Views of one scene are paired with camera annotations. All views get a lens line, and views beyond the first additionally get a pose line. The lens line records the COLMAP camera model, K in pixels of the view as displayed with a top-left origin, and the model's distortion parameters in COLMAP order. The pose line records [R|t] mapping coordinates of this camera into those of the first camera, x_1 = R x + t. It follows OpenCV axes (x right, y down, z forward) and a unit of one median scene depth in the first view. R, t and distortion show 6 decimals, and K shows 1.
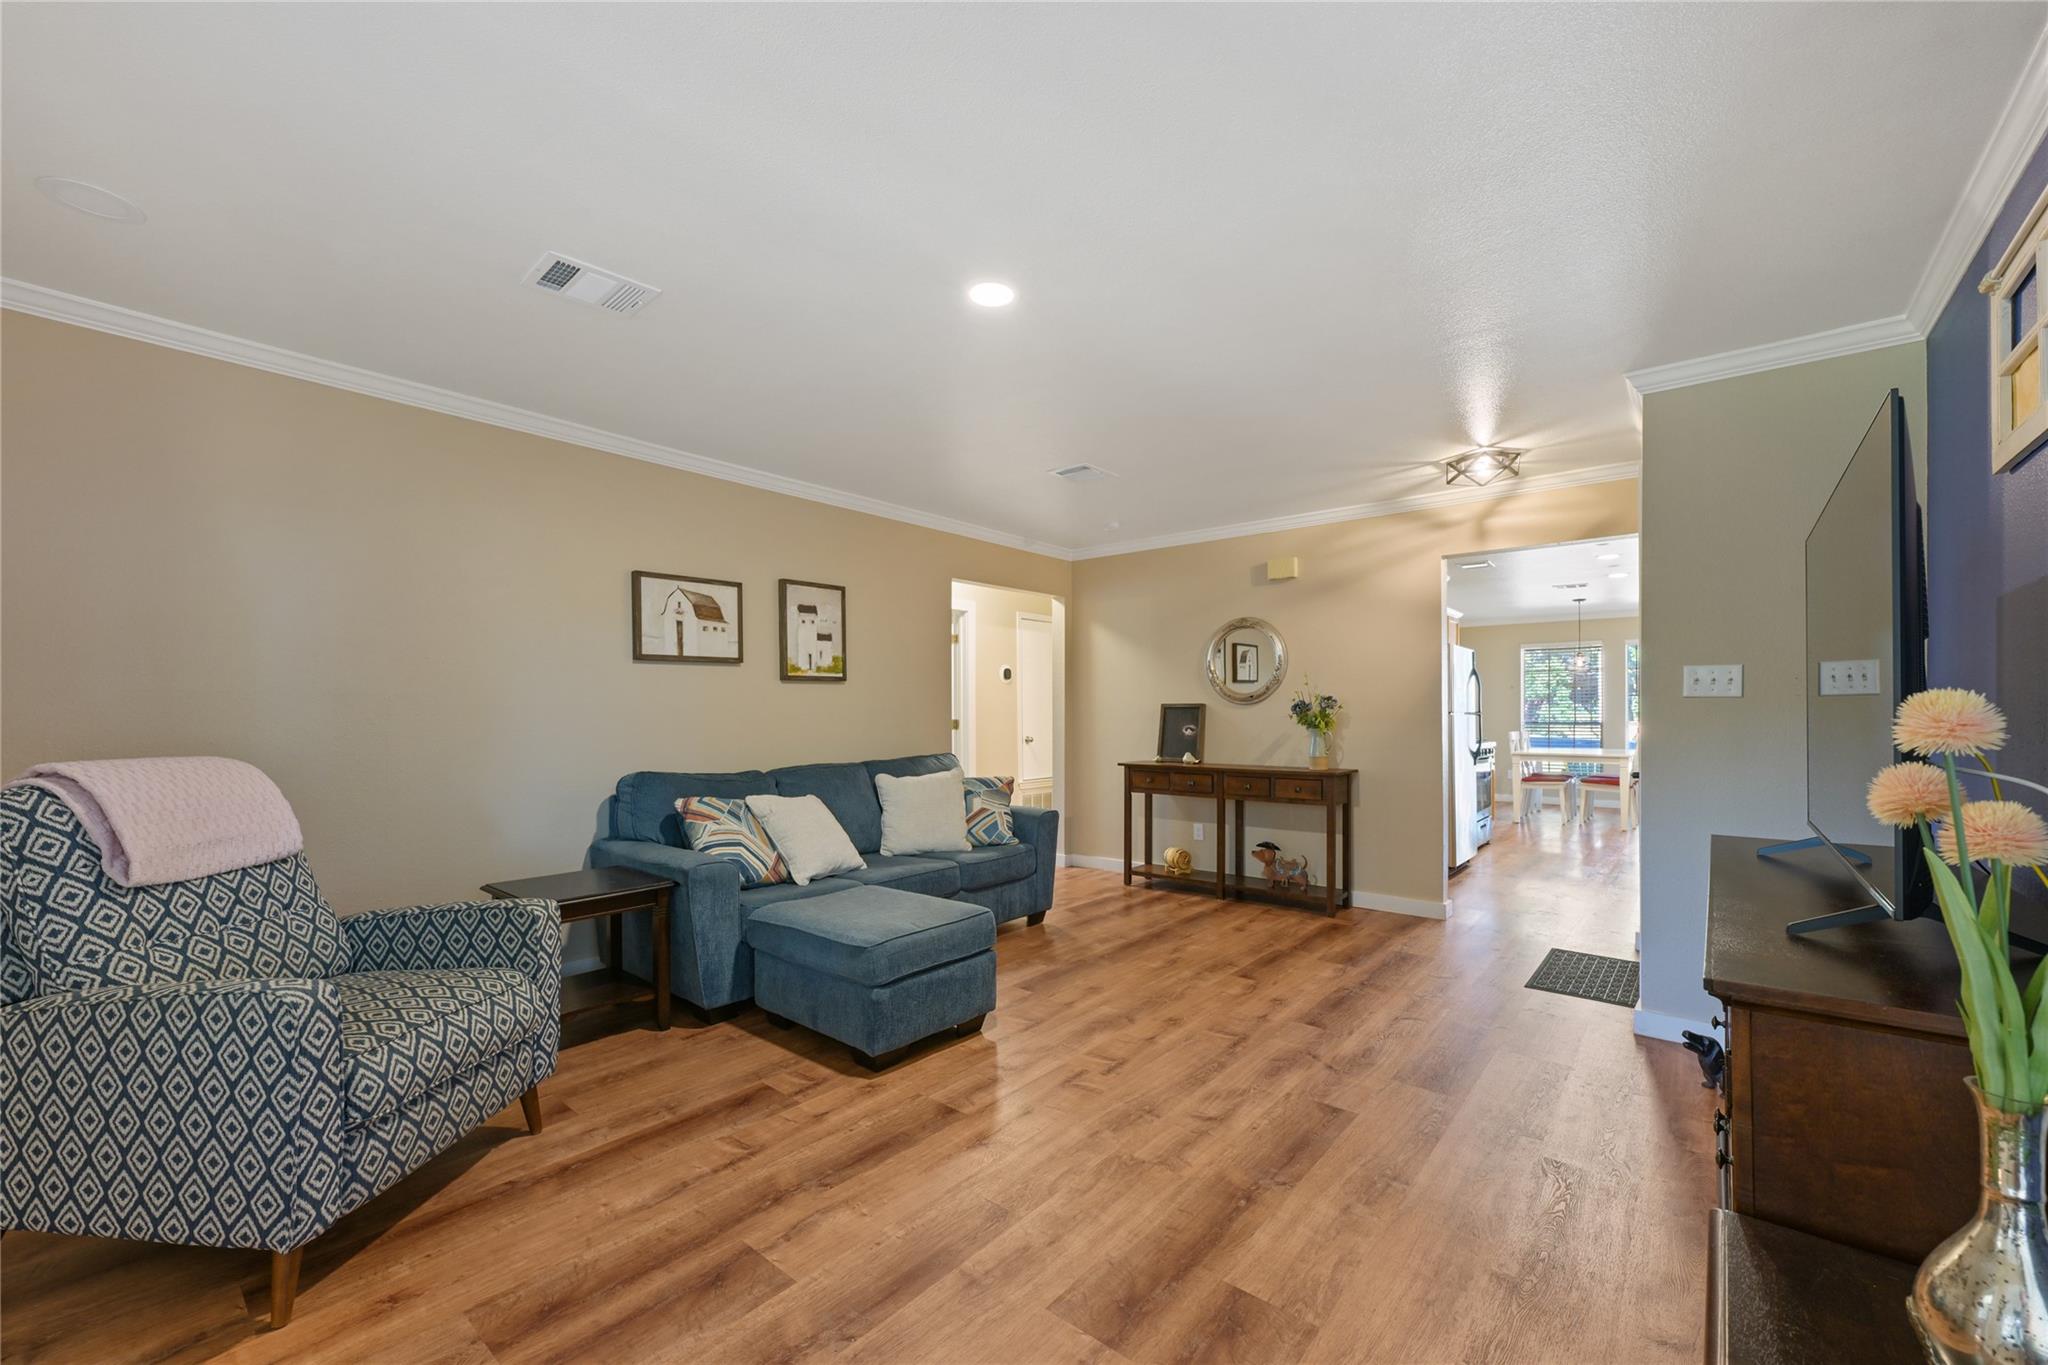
lens RADIAL K [[810.6, 0, 1034.4], [0, 810.6, 716.6], [0, 0, 1]] dist [-0.000319, -0.000277]
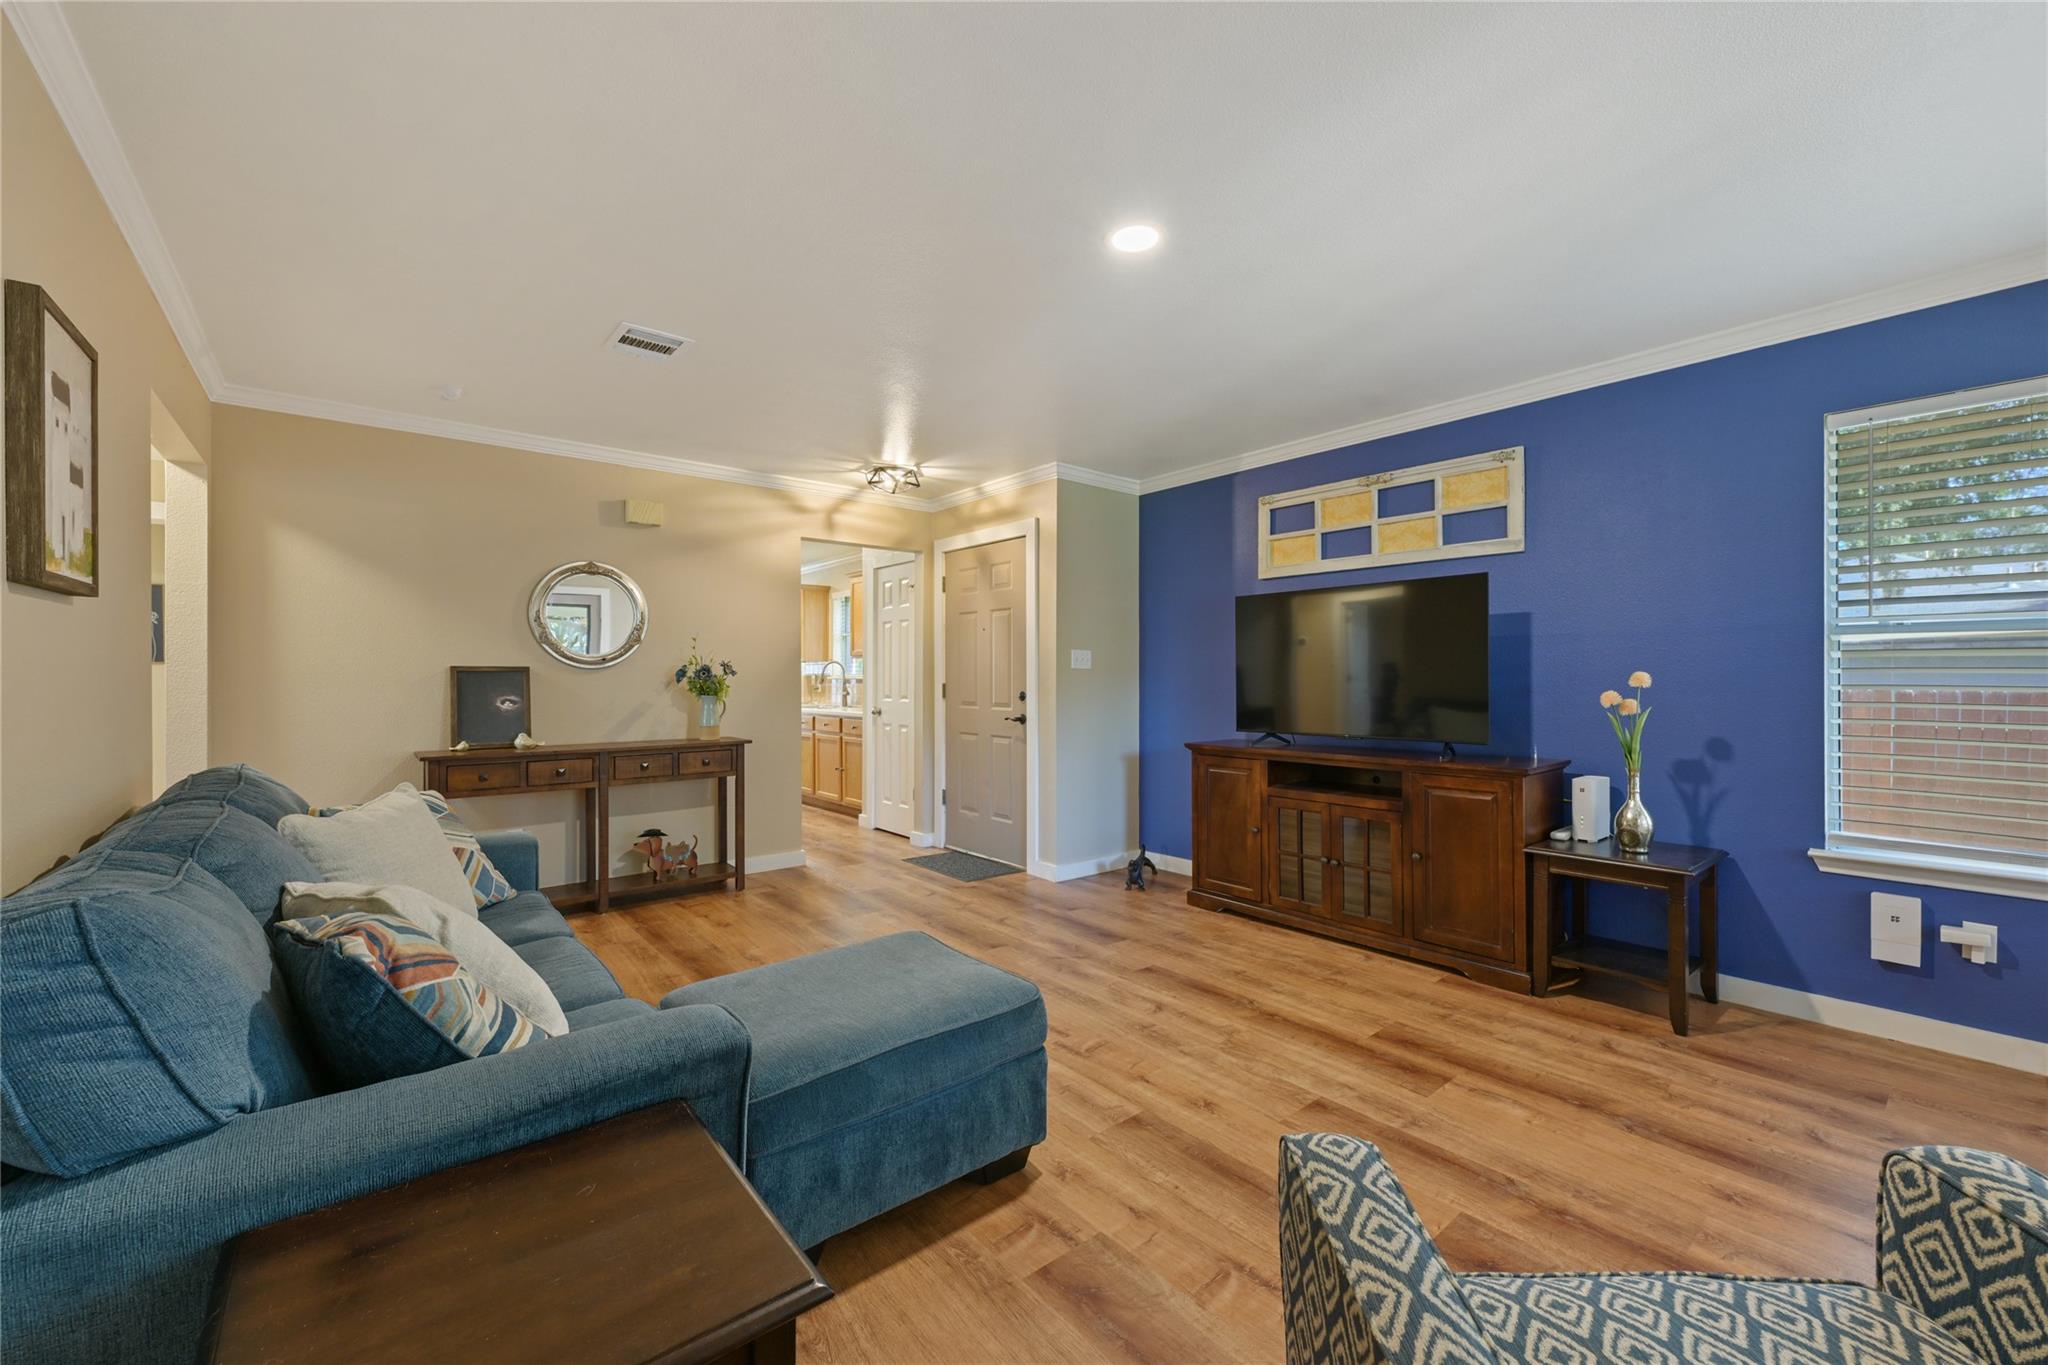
lens RADIAL K [[810.6, 0, 1020.9], [0, 810.6, 679.9], [0, 0, 1]] dist [-0.000319, -0.000277]
pose [[0.192385, -0.001503, 0.981318, -0.581815], [0.005681, 0.999984, 0.000418, -0.002105], [-0.981303, 0.005495, 0.192390, 0.545585]]
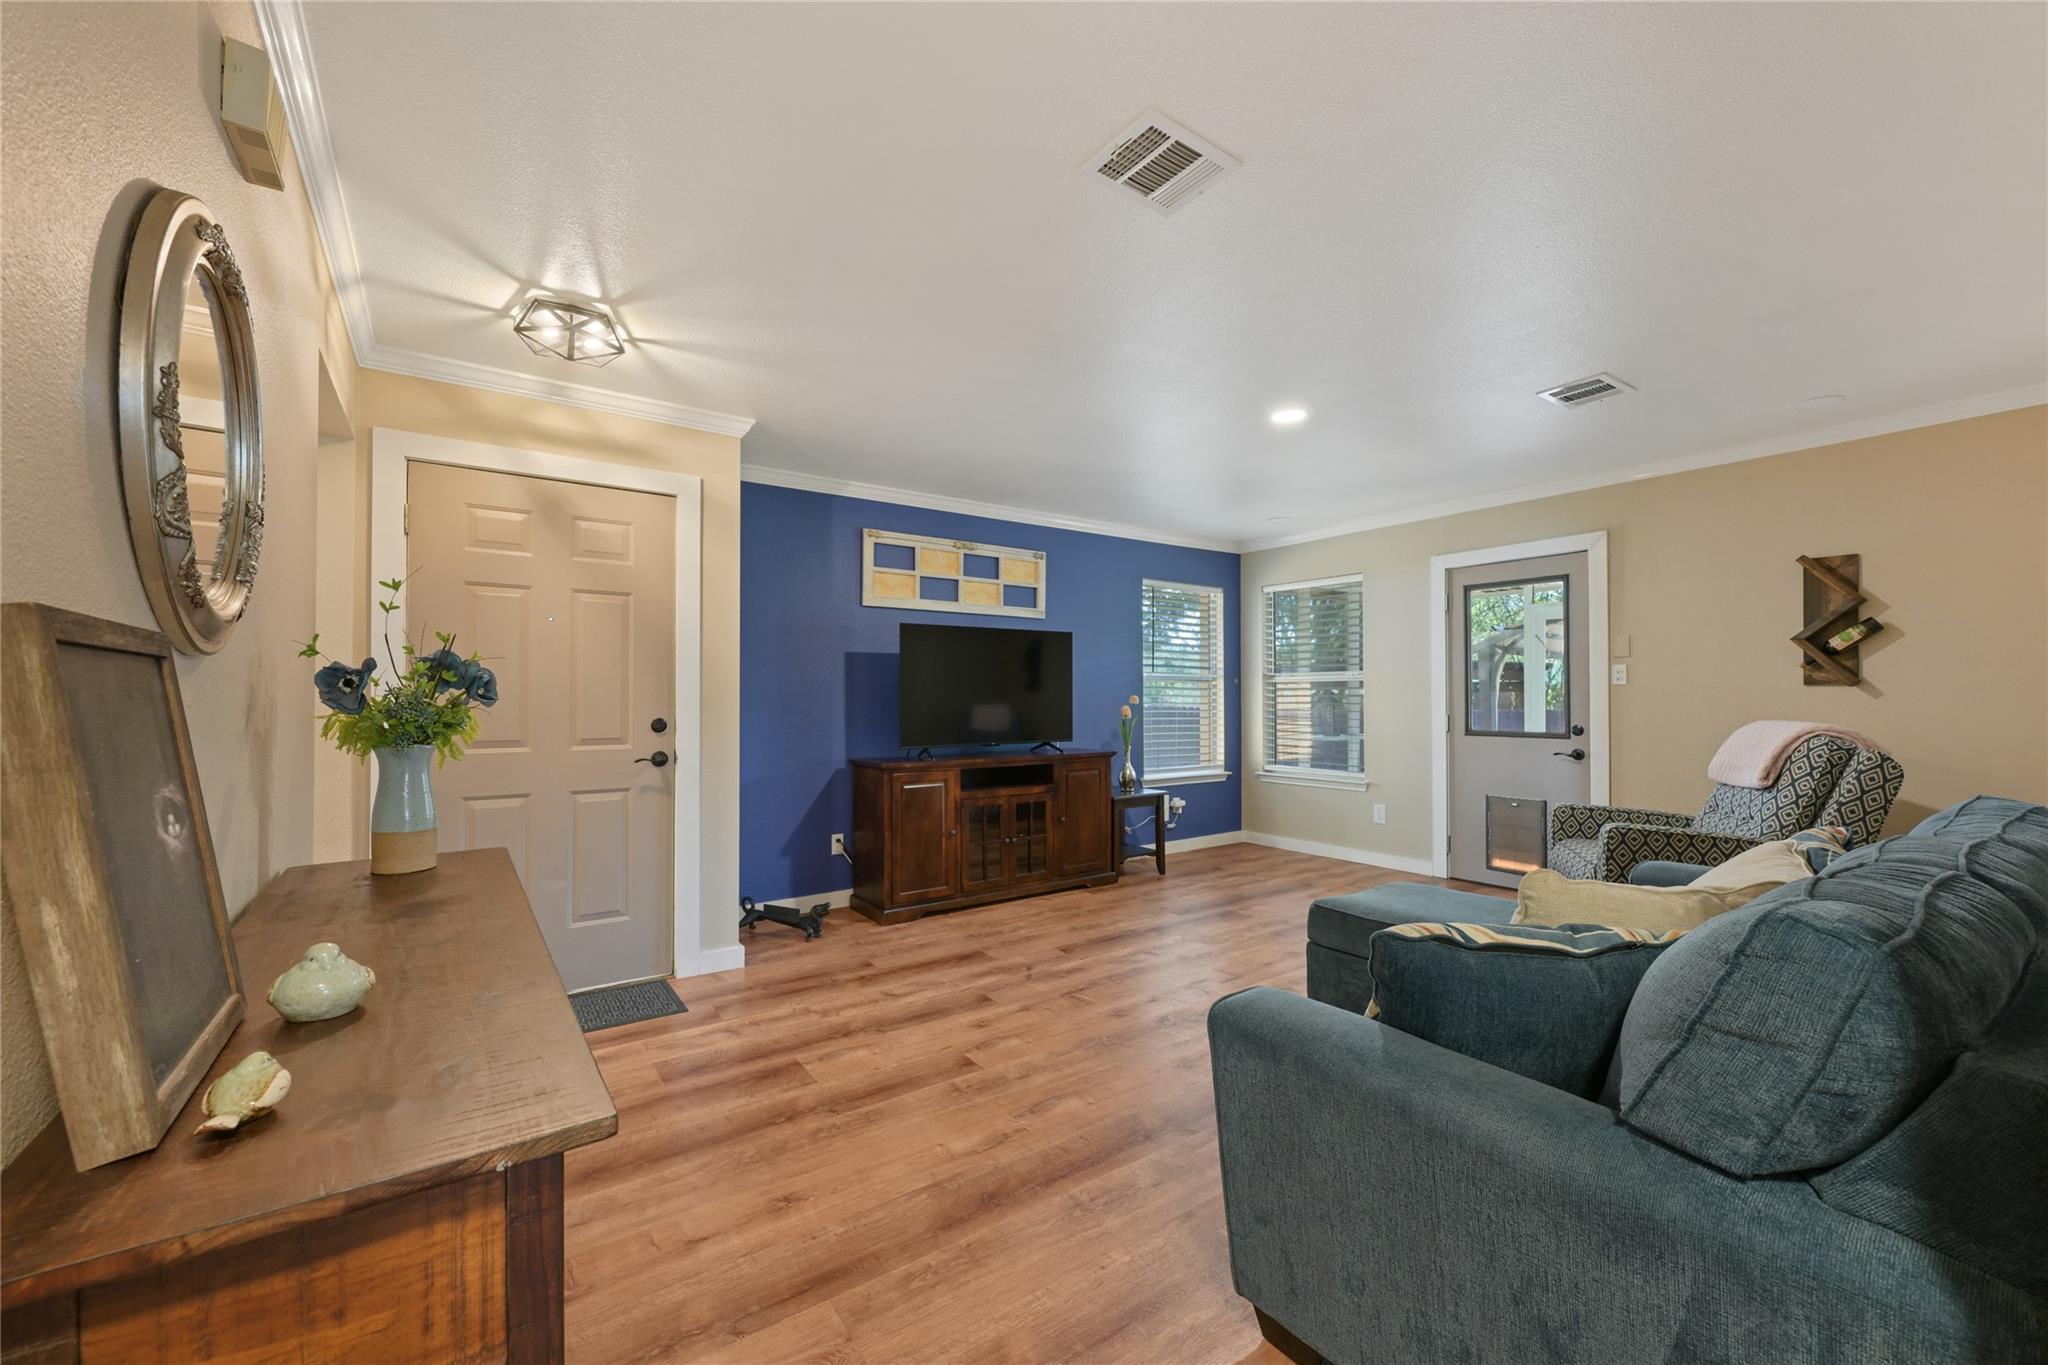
lens RADIAL K [[810.6, 0, 1031.2], [0, 810.6, 694.7], [0, 0, 1]] dist [-0.000319, -0.000277]
pose [[-0.967475, 0.004770, 0.252923, 0.017397], [0.004618, 0.999989, -0.001195, -0.006343], [-0.252926, 0.000012, -0.967486, 1.468753]]
